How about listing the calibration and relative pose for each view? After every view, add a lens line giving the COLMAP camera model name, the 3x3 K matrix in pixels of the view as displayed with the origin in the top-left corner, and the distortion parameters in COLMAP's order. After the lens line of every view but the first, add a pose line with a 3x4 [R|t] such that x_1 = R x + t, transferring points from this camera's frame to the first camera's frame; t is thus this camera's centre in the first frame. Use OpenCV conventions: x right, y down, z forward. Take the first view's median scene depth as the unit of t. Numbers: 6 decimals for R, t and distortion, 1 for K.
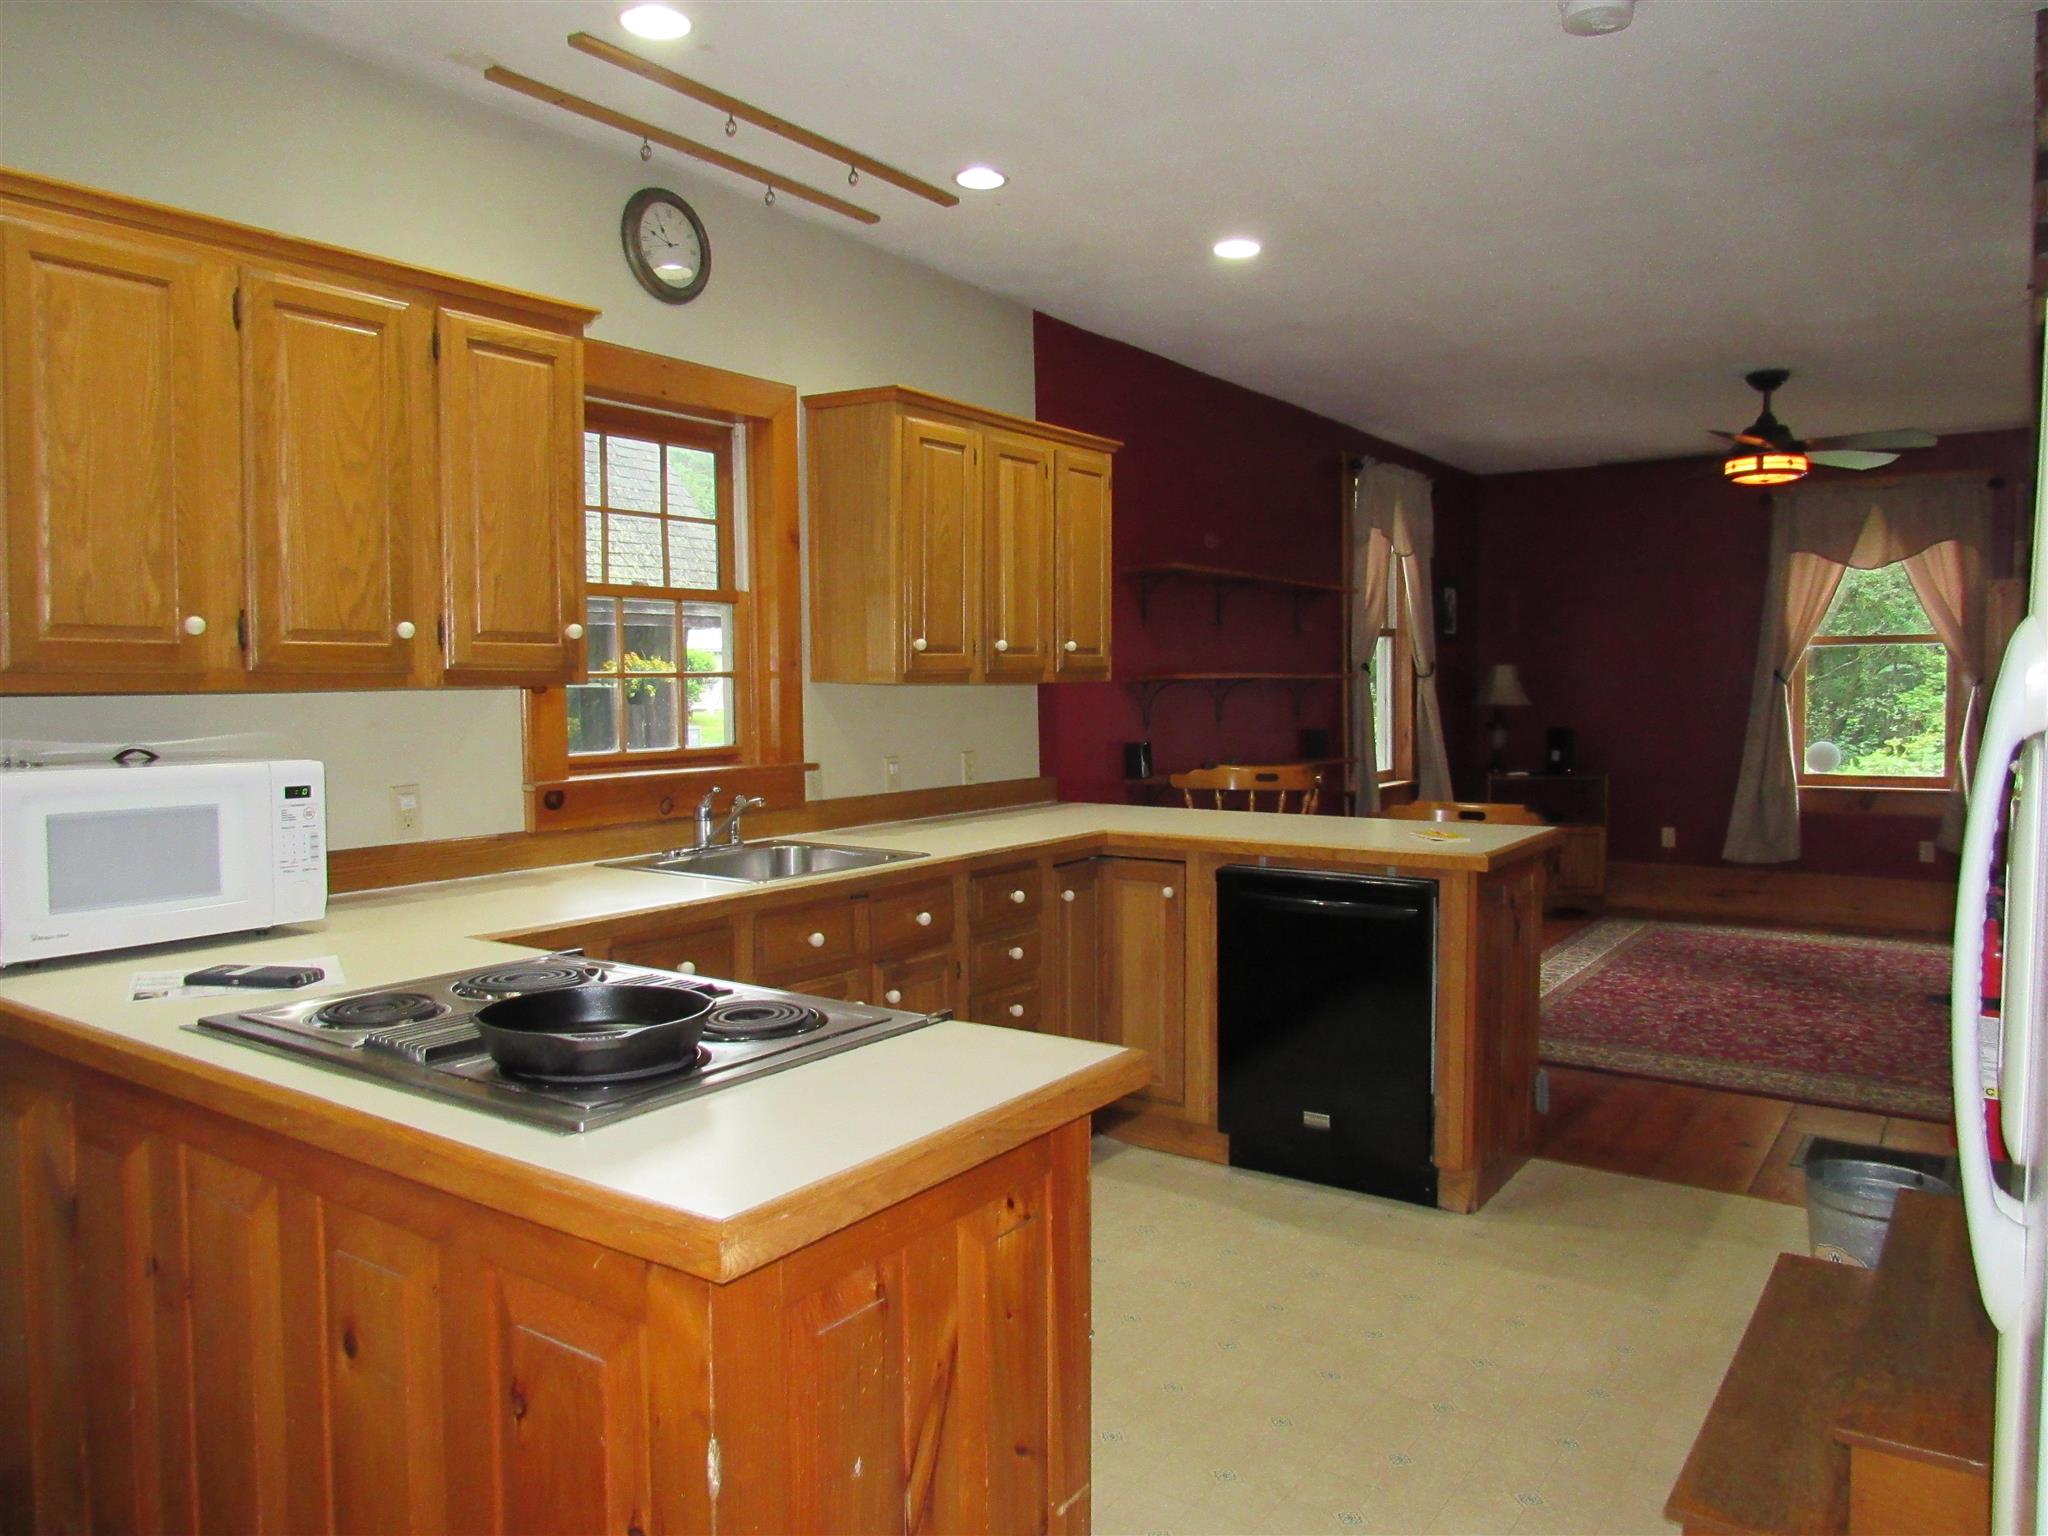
lens RADIAL K [[1459.8, 0, 1016.7], [0, 1459.8, 765.6], [0, 0, 1]] dist [-0.030959, 0.006949]
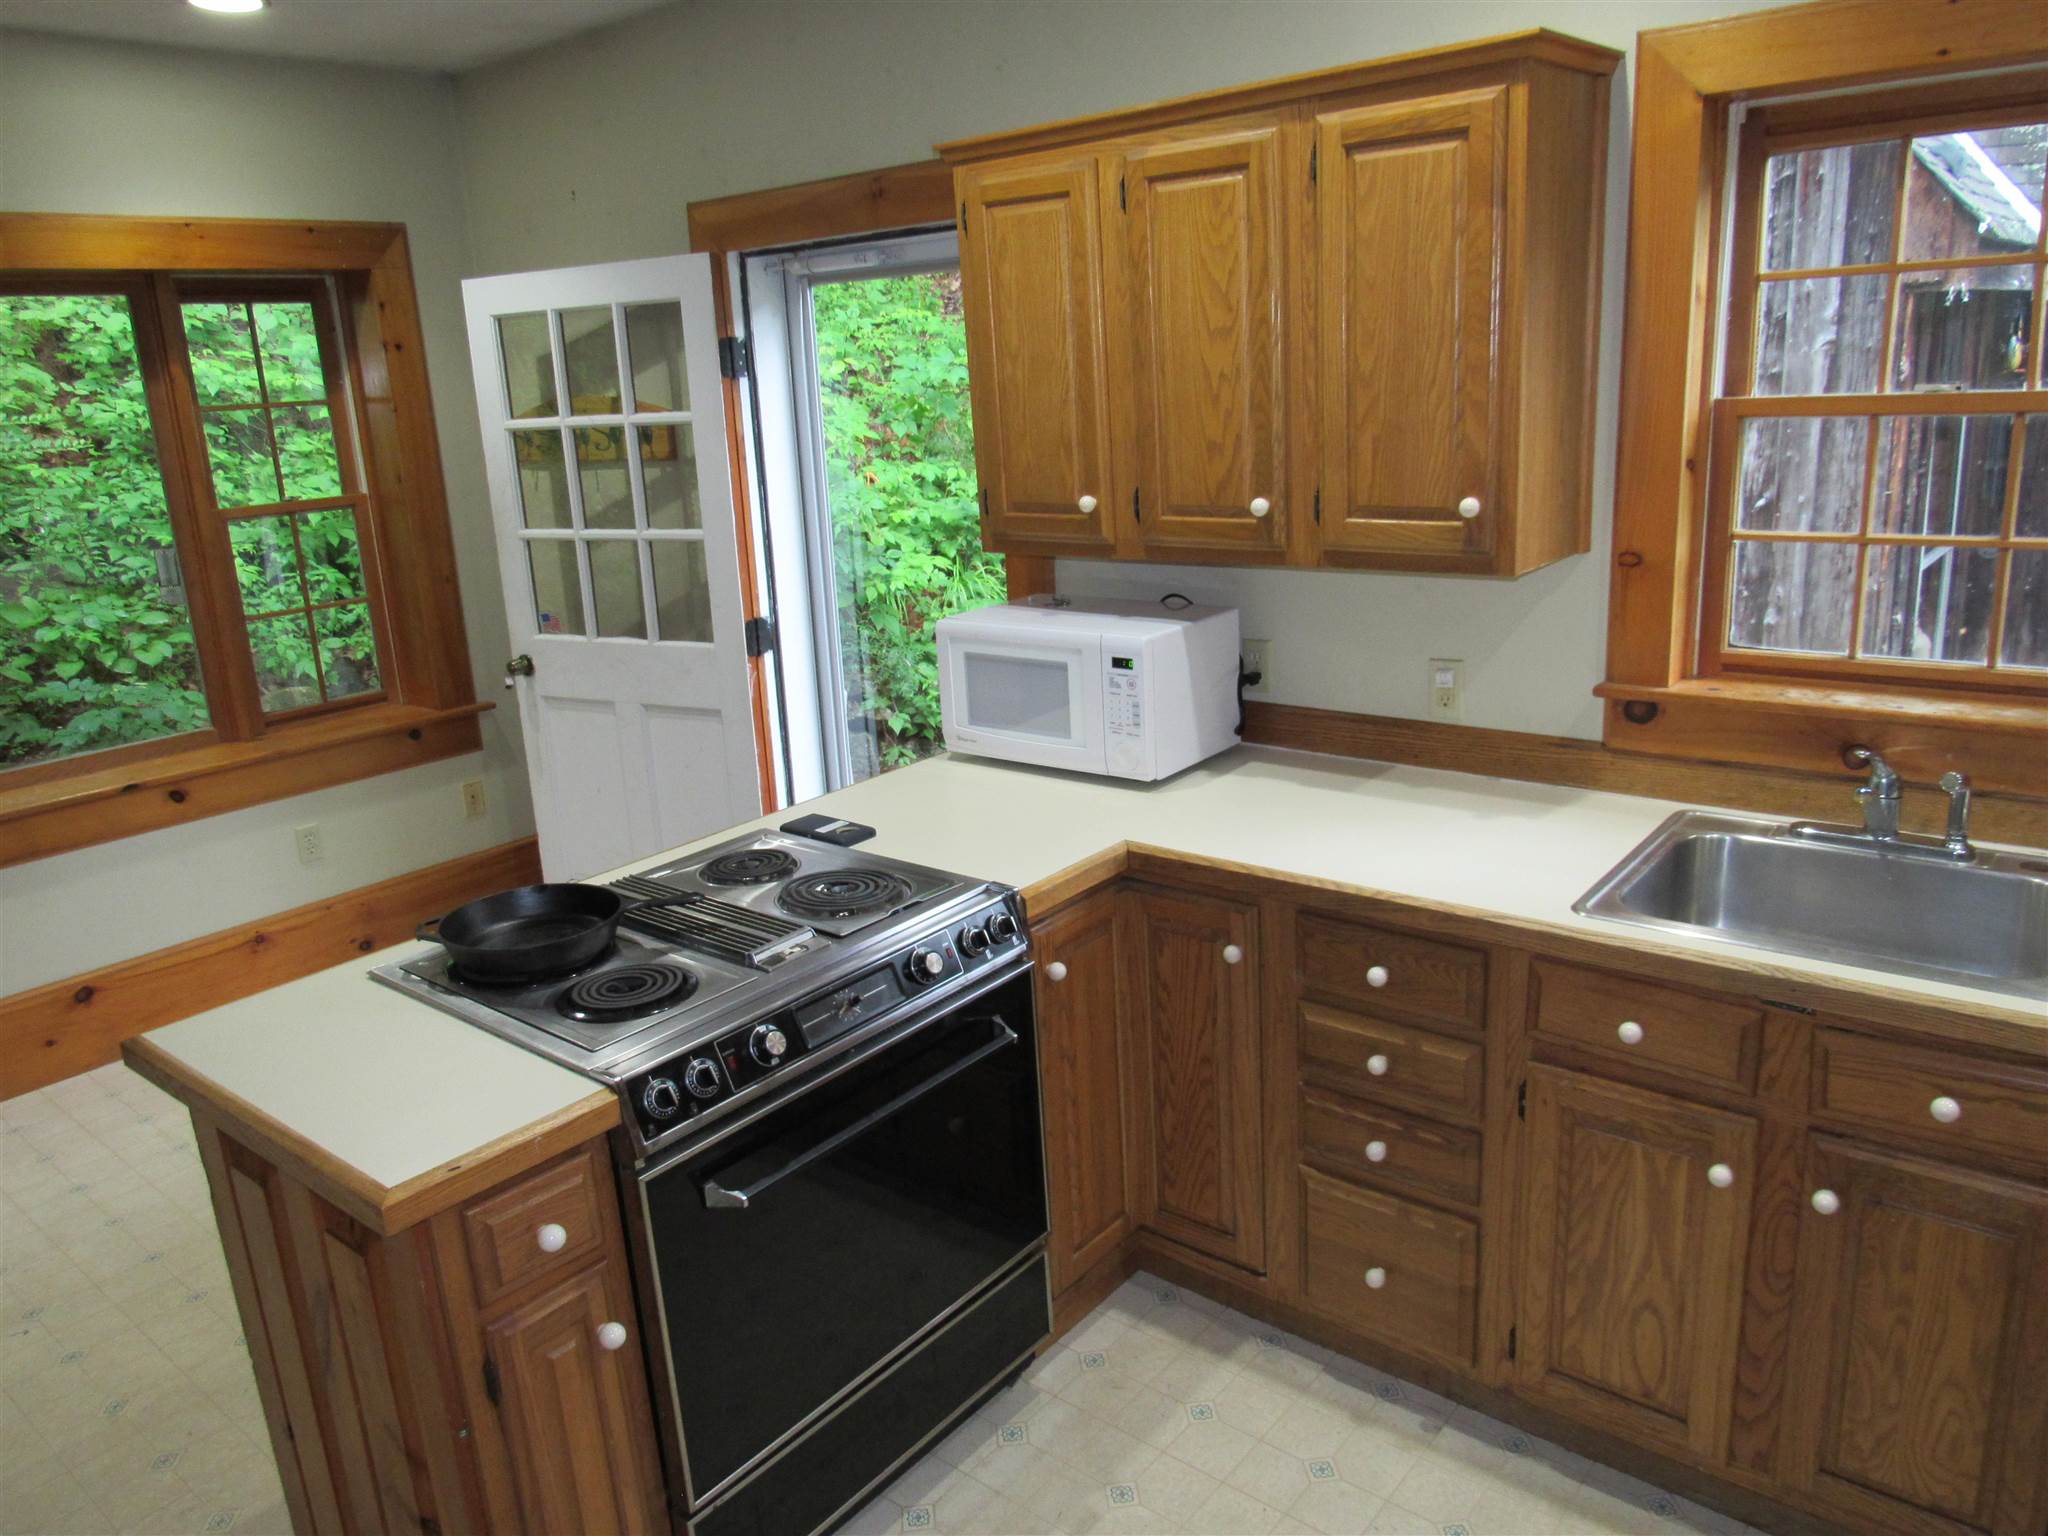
lens RADIAL K [[1459.8, 0, 1016.6], [0, 1459.8, 758.4], [0, 0, 1]] dist [-0.030959, 0.006949]
pose [[-0.082525, 0.268775, -0.959661, 0.540571], [0.001483, 0.962978, 0.269576, -0.194406], [0.996588, 0.020824, -0.079869, 0.947115]]
